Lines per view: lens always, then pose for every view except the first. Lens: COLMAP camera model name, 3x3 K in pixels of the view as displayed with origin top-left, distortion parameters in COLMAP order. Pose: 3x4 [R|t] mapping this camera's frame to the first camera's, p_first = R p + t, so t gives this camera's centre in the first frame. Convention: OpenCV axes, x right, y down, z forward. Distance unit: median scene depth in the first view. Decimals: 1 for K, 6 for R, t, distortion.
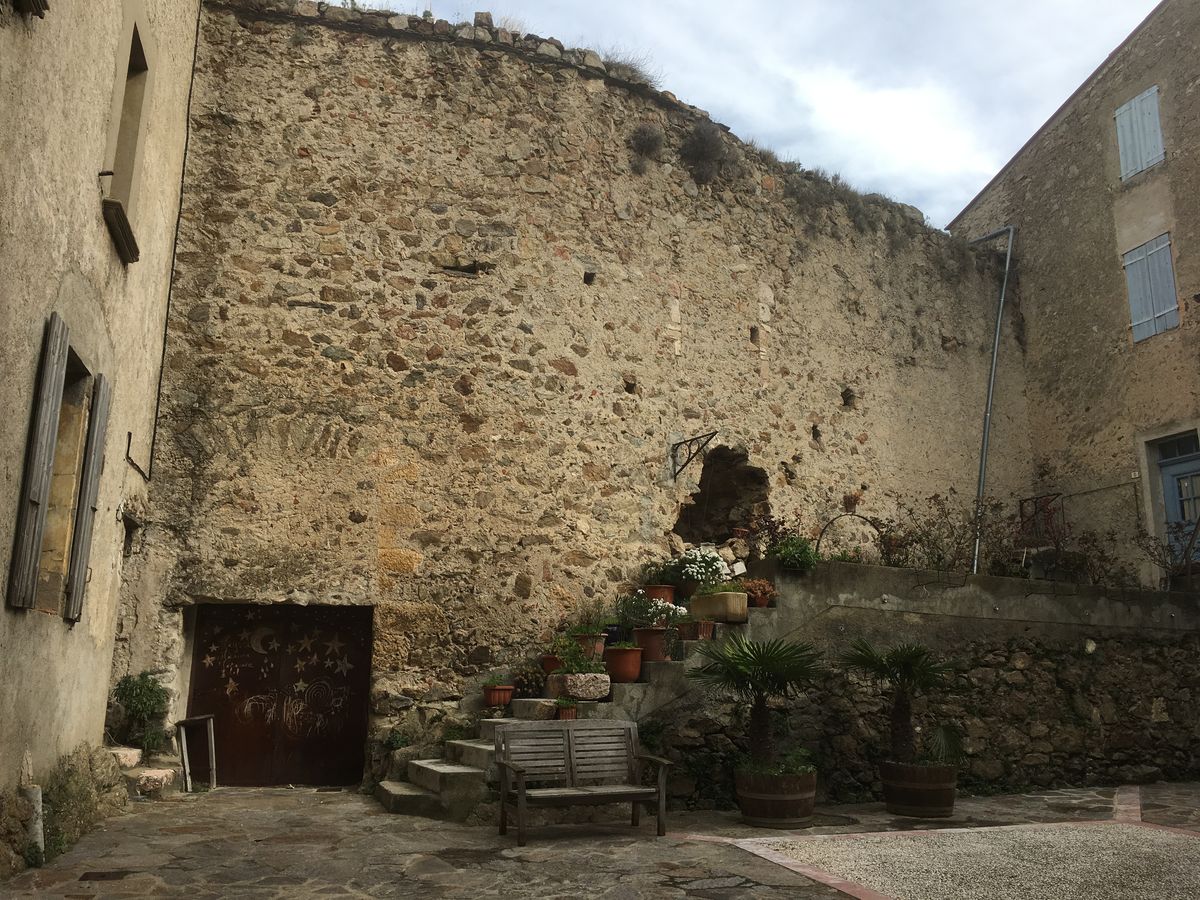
lens RADIAL K [[1011.1, 0, 604.6], [0, 1011.1, 457.6], [0, 0, 1]] dist [0.081550, -0.113177]
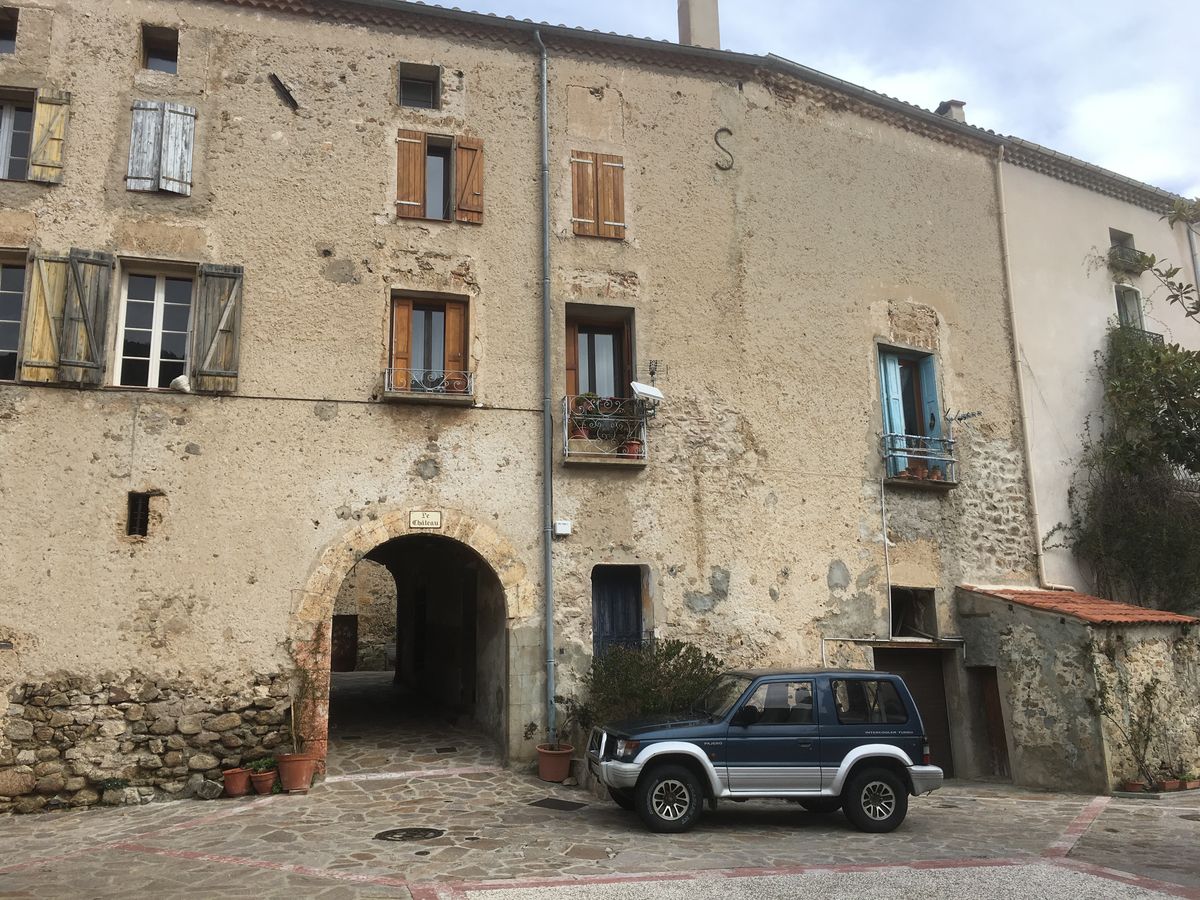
lens RADIAL K [[1011.1, 0, 599.3], [0, 1011.1, 449.7], [0, 0, 1]] dist [0.081550, -0.113177]
pose [[0.998578, -0.037875, -0.037520, 0.654551], [0.037812, 0.999282, -0.002406, -0.327062], [0.037585, 0.000984, 0.999293, -2.107267]]
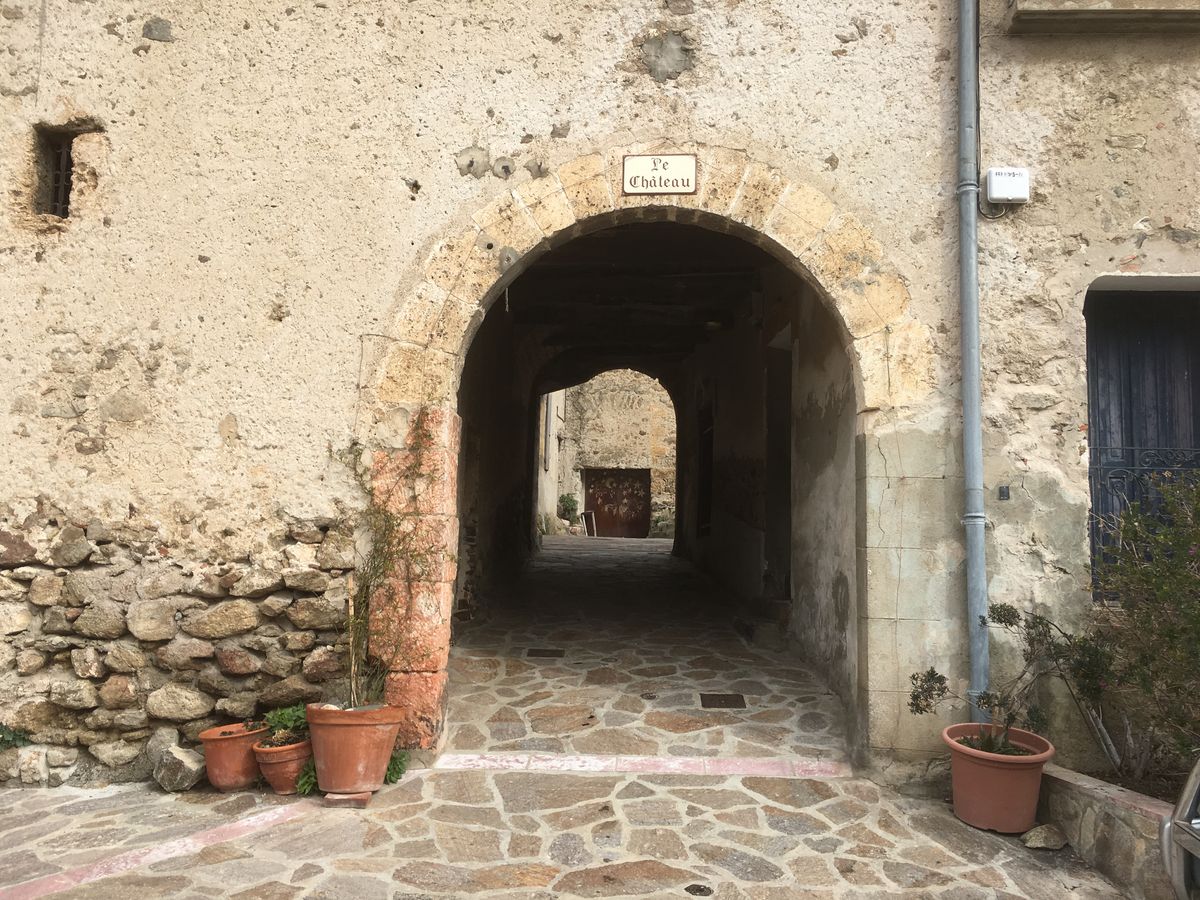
lens RADIAL K [[1011.1, 0, 601.2], [0, 1011.1, 452.1], [0, 0, 1]] dist [0.081550, -0.113177]
pose [[0.934904, -0.022576, -0.354183, 0.537553], [0.062873, 0.992725, 0.102684, -0.155585], [0.349288, -0.118268, 0.929522, -1.335280]]
